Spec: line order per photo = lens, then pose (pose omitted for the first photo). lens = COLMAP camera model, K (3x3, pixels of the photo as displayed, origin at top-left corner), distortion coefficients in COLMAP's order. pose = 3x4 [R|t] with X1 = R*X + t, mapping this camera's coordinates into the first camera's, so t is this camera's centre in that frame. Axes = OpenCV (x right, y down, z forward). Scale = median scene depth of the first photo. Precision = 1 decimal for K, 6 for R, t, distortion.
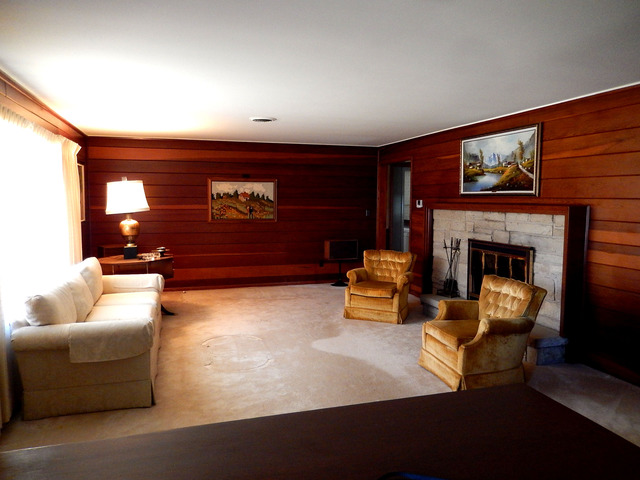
lens RADIAL K [[486.7, 0, 320.0], [0, 486.7, 240.0], [0, 0, 1]] dist [0.007817, -0.004496]
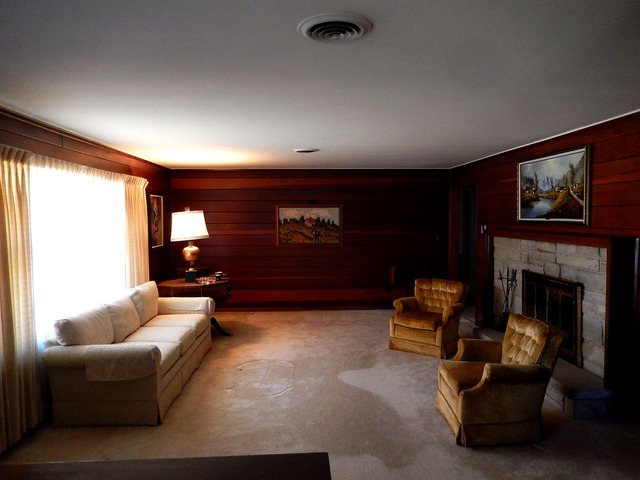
lens RADIAL K [[486.7, 0, 320.0], [0, 486.7, 240.0], [0, 0, 1]] dist [0.007817, -0.004496]
pose [[0.968528, 0.003449, -0.248882, 0.172351], [-0.011913, 0.999400, -0.032509, -0.025416], [0.248621, 0.034451, 0.967988, 0.015848]]
